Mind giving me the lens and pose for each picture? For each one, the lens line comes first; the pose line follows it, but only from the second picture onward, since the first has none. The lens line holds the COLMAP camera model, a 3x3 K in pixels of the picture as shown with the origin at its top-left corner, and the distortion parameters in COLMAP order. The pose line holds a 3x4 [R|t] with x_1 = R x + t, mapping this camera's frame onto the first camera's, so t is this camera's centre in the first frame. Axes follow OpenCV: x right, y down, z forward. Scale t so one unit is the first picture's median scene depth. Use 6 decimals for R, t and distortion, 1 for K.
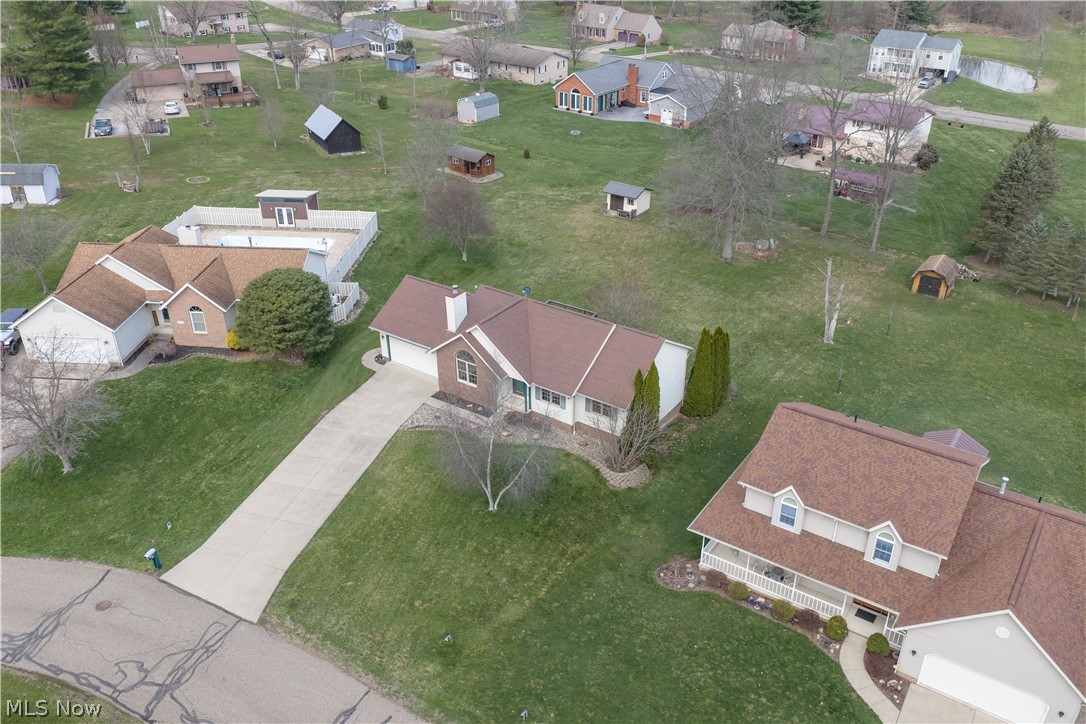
lens RADIAL K [[898.0, 0, 543.0], [0, 898.0, 362.0], [0, 0, 1]] dist [-0.002929, 0.001088]
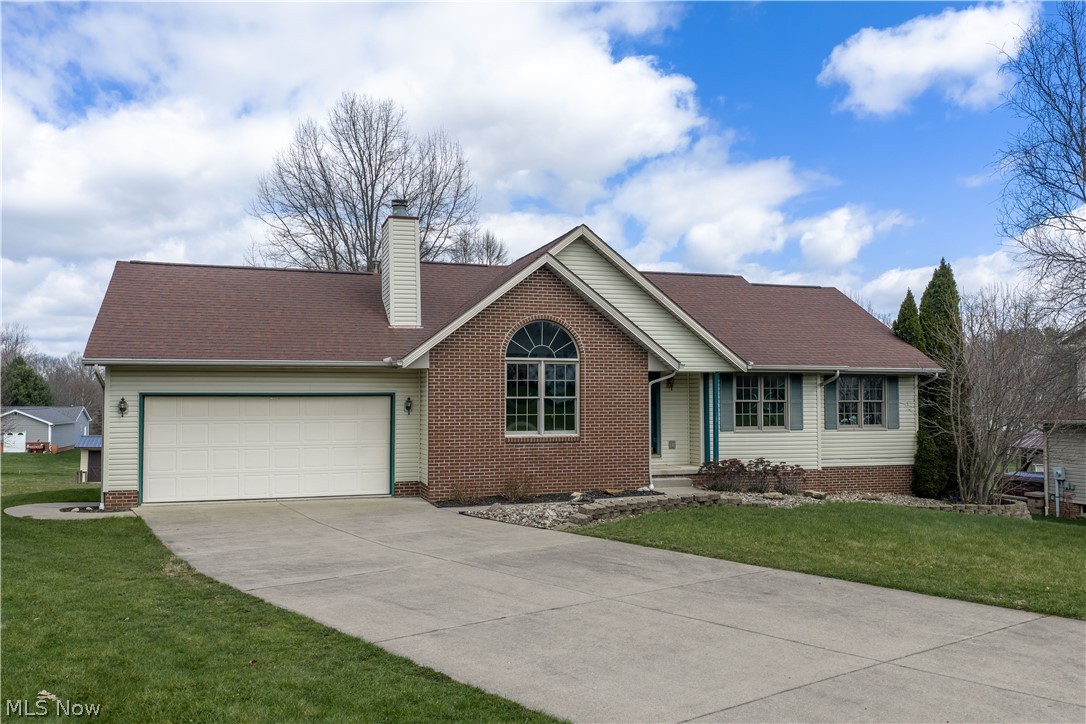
lens RADIAL K [[898.0, 0, 543.0], [0, 898.0, 362.0], [0, 0, 1]] dist [0.015493, -0.003128]
pose [[0.614303, 0.028194, 0.788567, -0.320101], [0.388705, 0.858881, -0.333514, 0.102745], [-0.686688, 0.511398, 0.516654, 0.773710]]
